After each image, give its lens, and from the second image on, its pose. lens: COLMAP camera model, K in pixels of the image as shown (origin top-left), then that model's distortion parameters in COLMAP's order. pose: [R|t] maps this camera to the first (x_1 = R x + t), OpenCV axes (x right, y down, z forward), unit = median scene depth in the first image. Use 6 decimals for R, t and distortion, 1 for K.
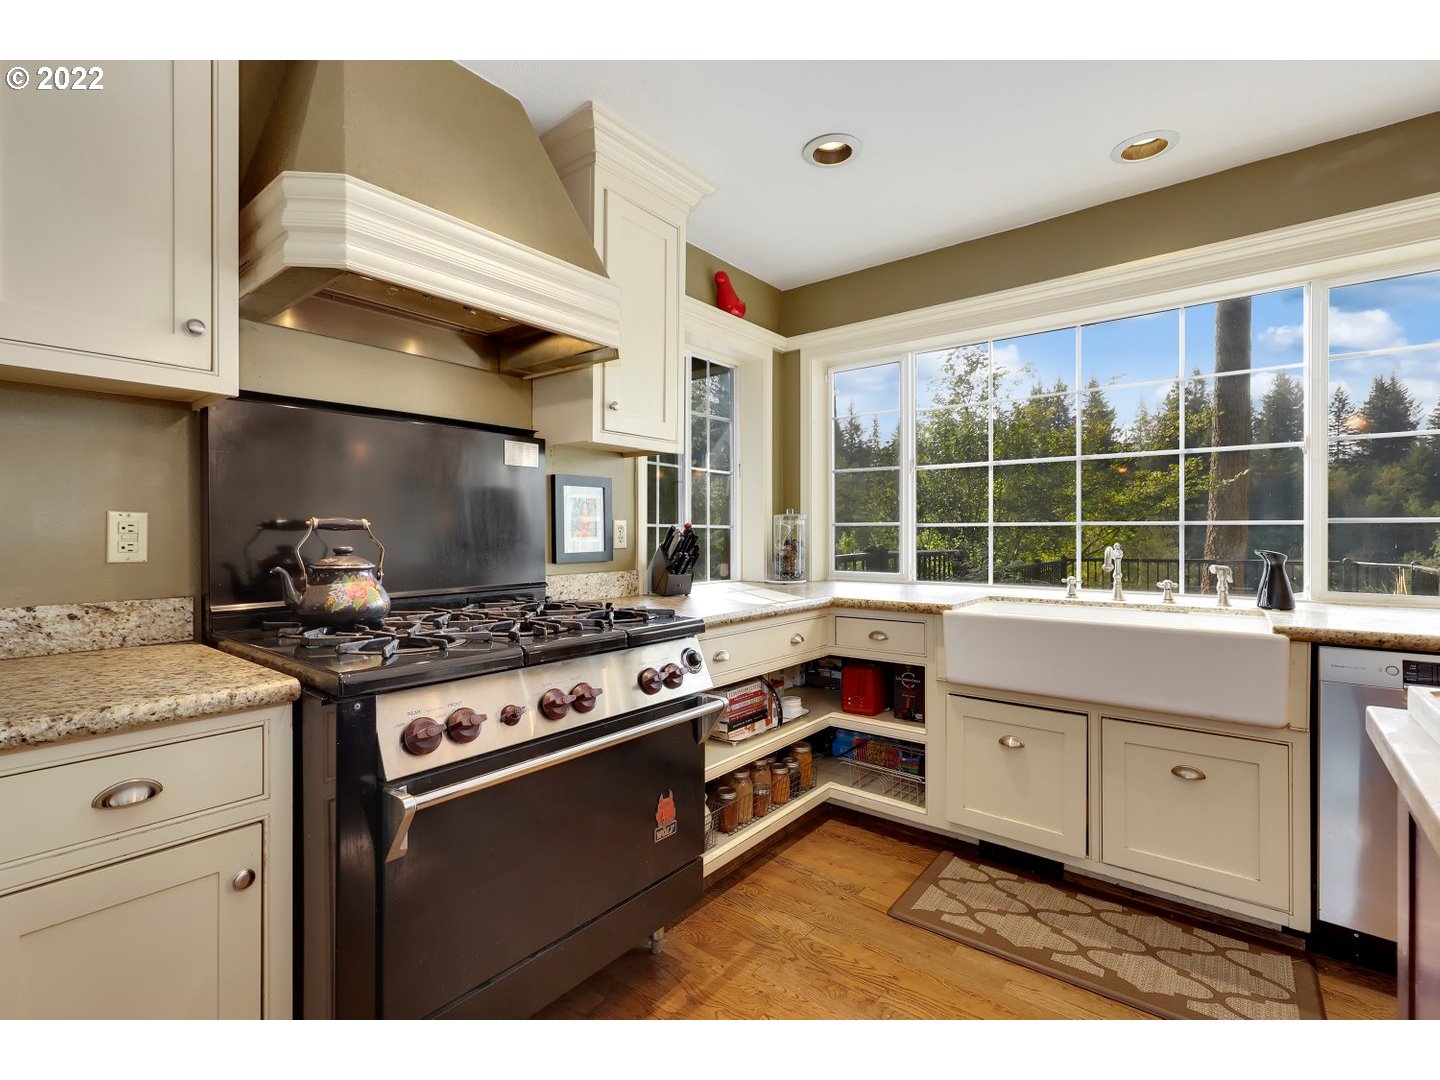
lens RADIAL K [[657.2, 0, 711.9], [0, 657.2, 528.7], [0, 0, 1]] dist [-0.000097, 0.000023]
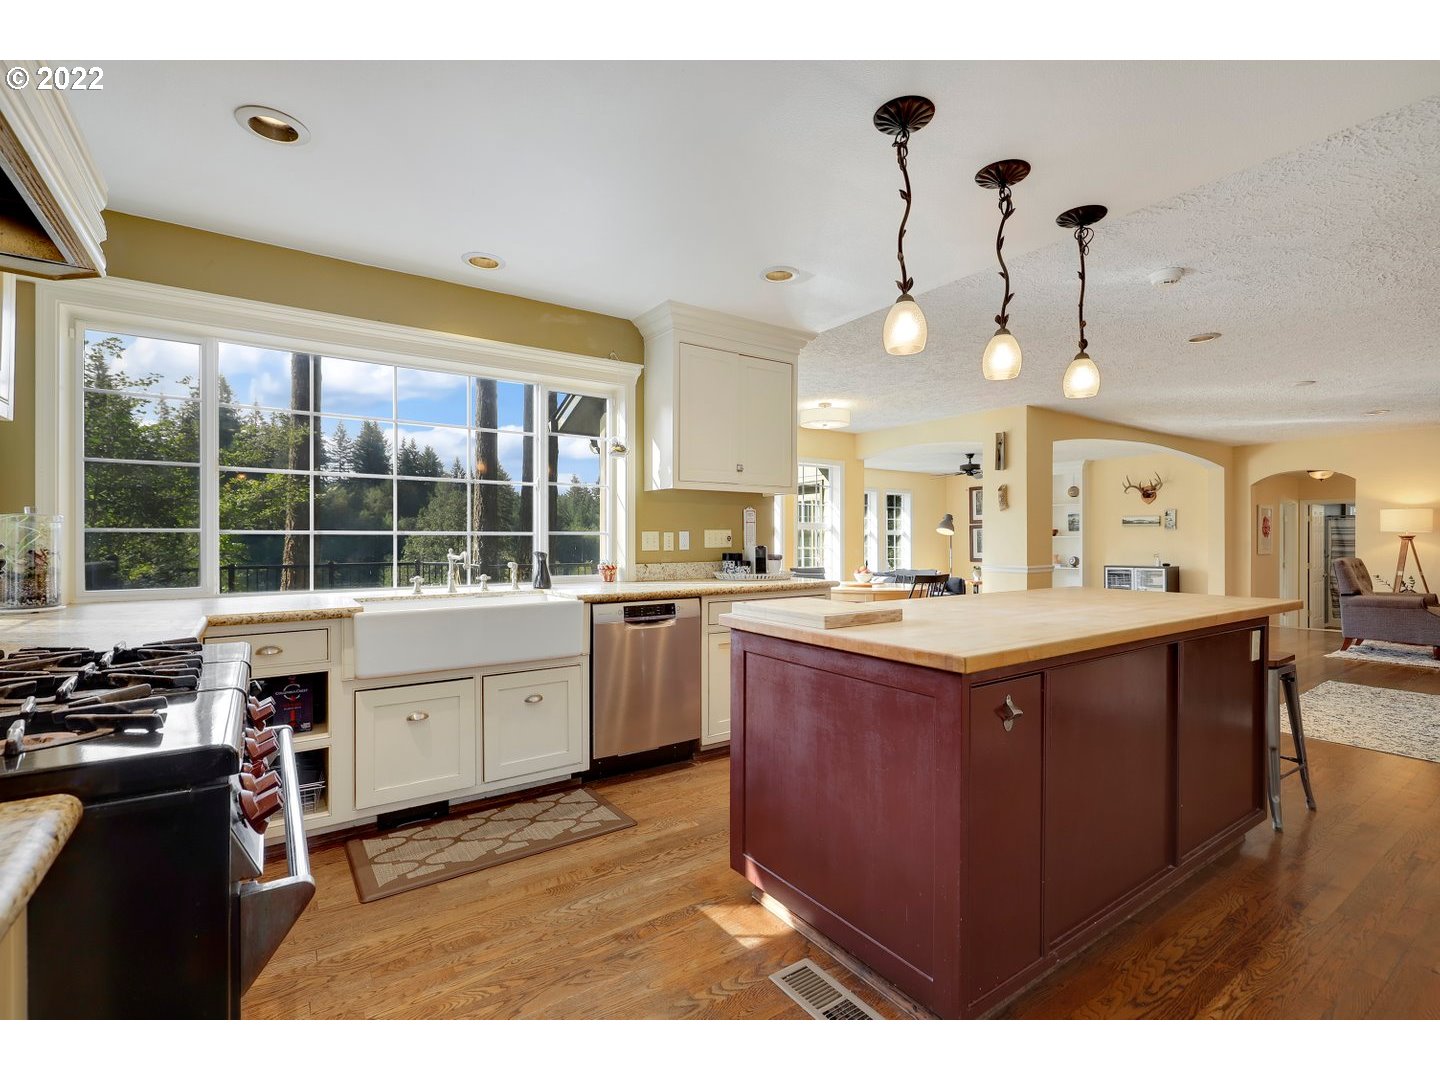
lens RADIAL K [[657.2, 0, 711.9], [0, 657.2, 528.7], [0, 0, 1]] dist [-0.000097, 0.000023]
pose [[0.283175, 0.017615, 0.958906, -0.564992], [-0.005940, 0.999844, -0.016613, 0.002135], [-0.959050, -0.000991, 0.283236, 0.159933]]
